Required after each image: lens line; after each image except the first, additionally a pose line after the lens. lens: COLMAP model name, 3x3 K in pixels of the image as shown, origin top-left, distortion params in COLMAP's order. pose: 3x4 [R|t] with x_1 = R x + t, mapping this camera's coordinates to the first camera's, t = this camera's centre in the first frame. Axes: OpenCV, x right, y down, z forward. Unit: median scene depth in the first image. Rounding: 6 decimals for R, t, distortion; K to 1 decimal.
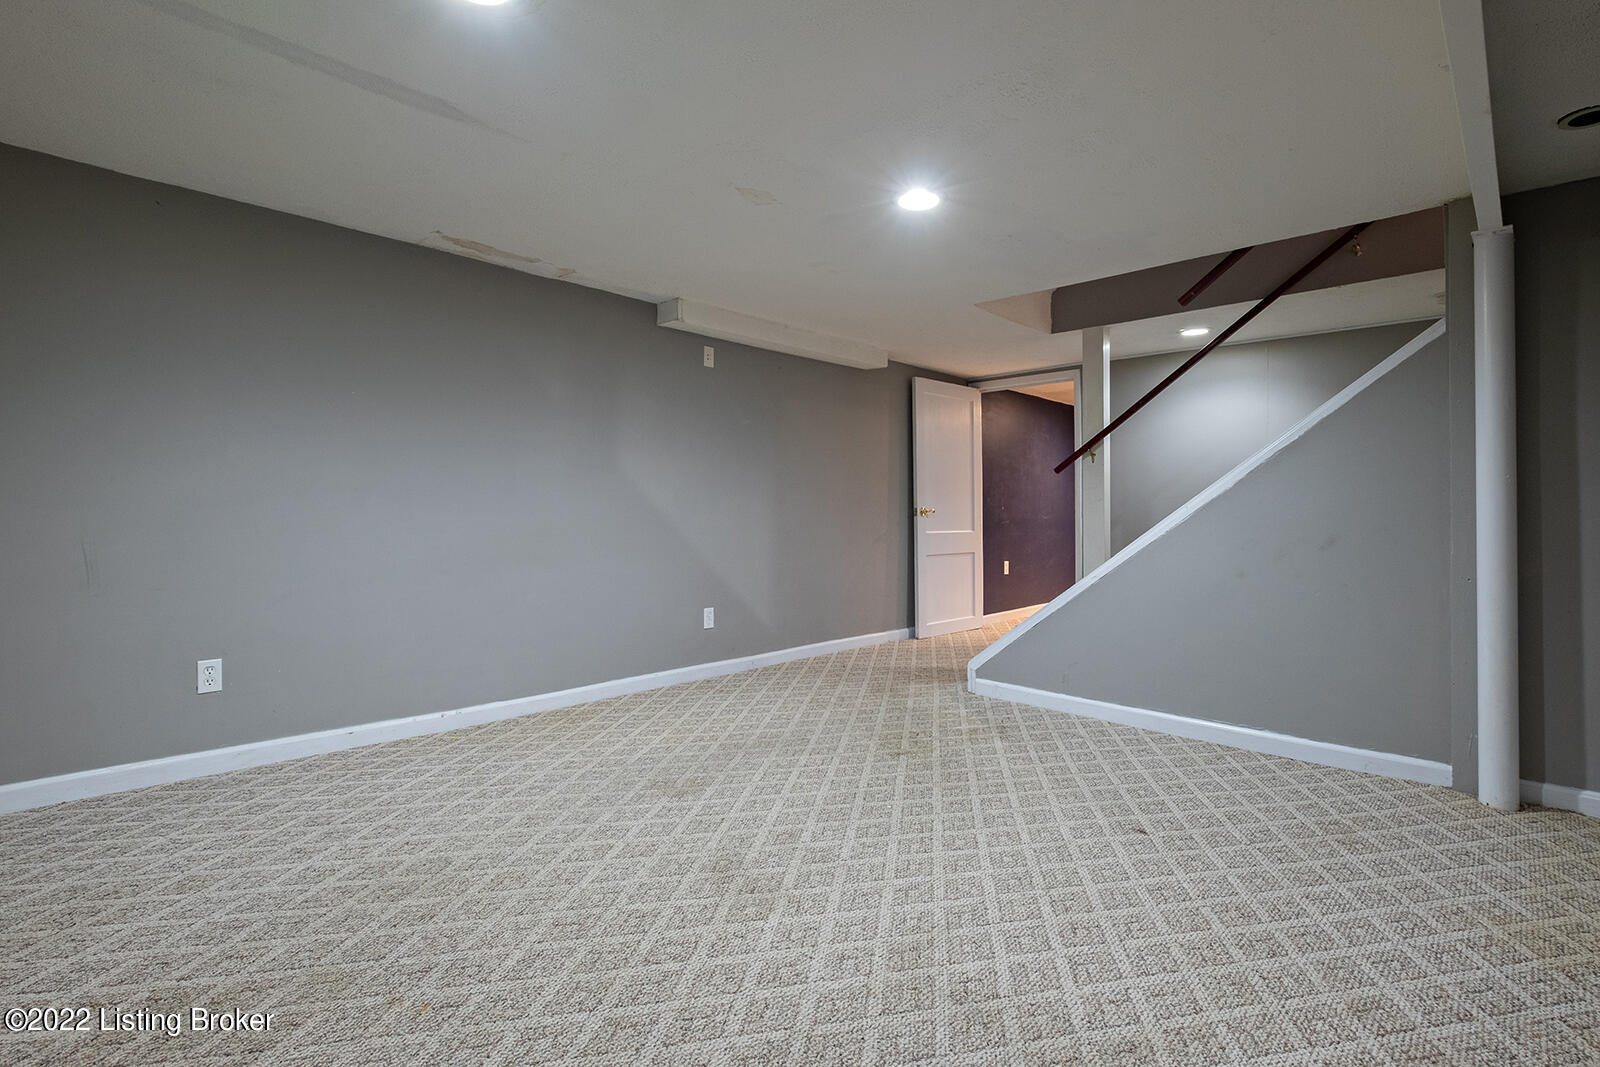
lens RADIAL K [[773.7, 0, 793.7], [0, 773.7, 526.1], [0, 0, 1]] dist [-0.012418, -0.000272]
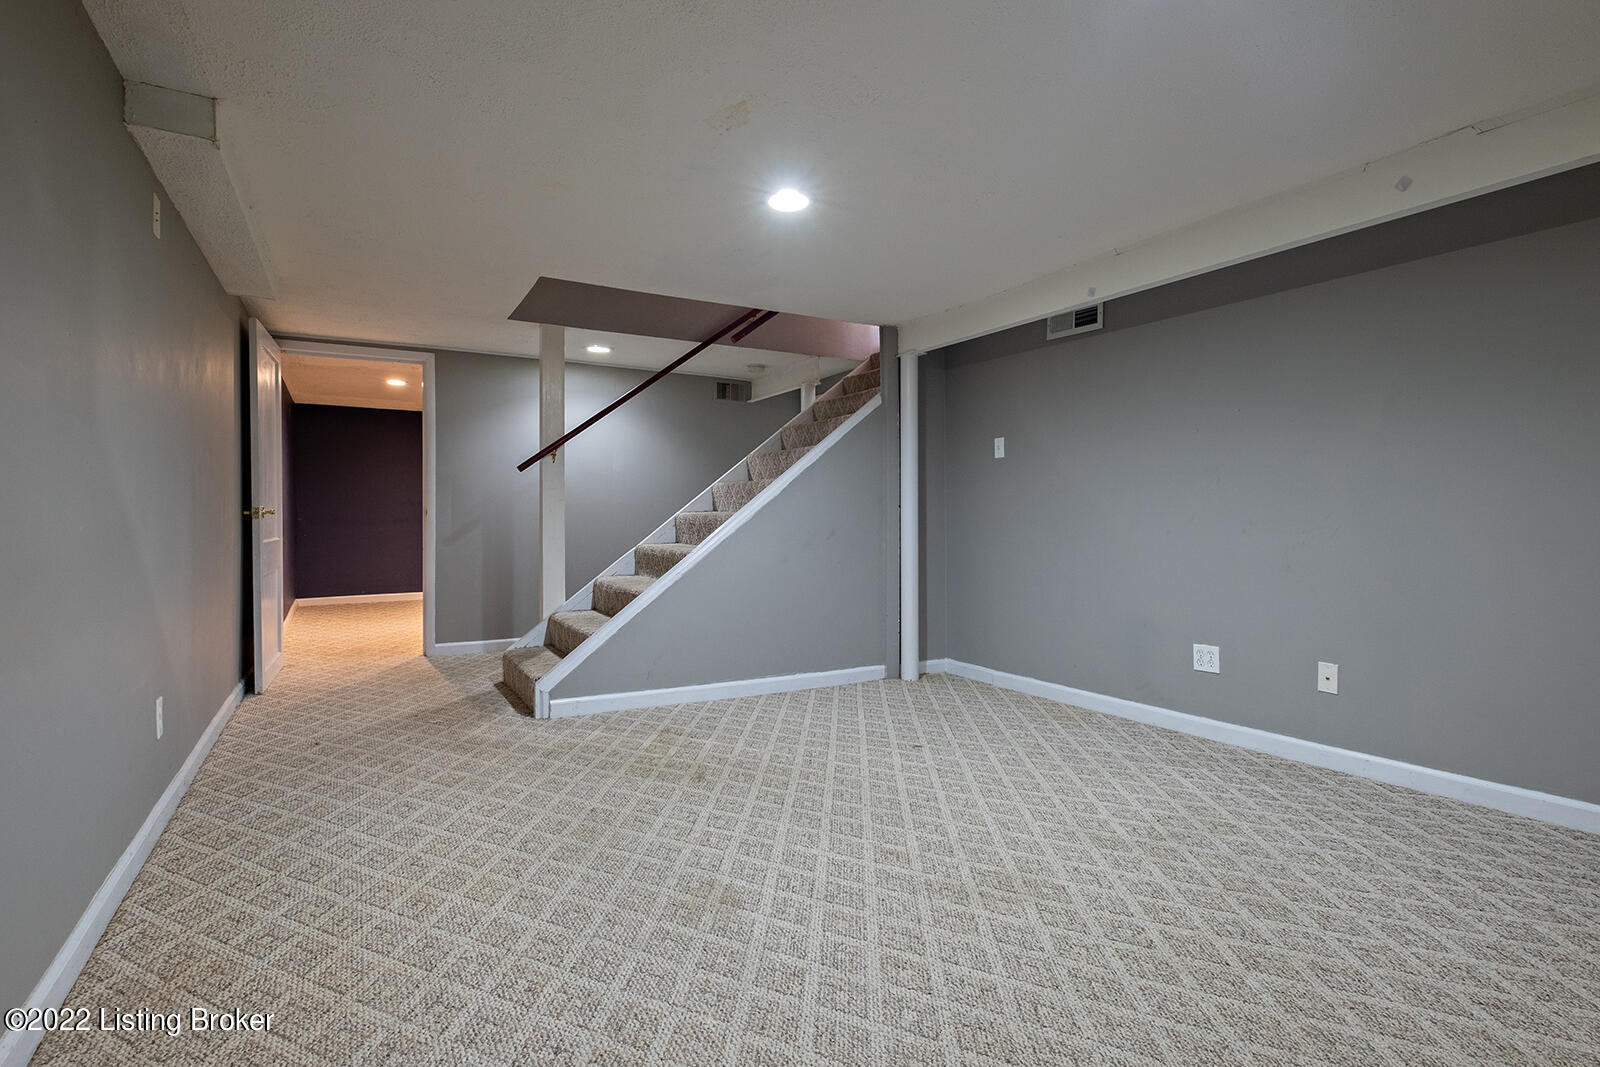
lens RADIAL K [[773.7, 0, 805.9], [0, 773.7, 525.1], [0, 0, 1]] dist [-0.012418, -0.000272]
pose [[0.271712, -0.019257, 0.962186, -0.764061], [0.018593, 0.999718, 0.014758, -0.018174], [-0.962199, 0.013880, 0.271993, 0.674365]]
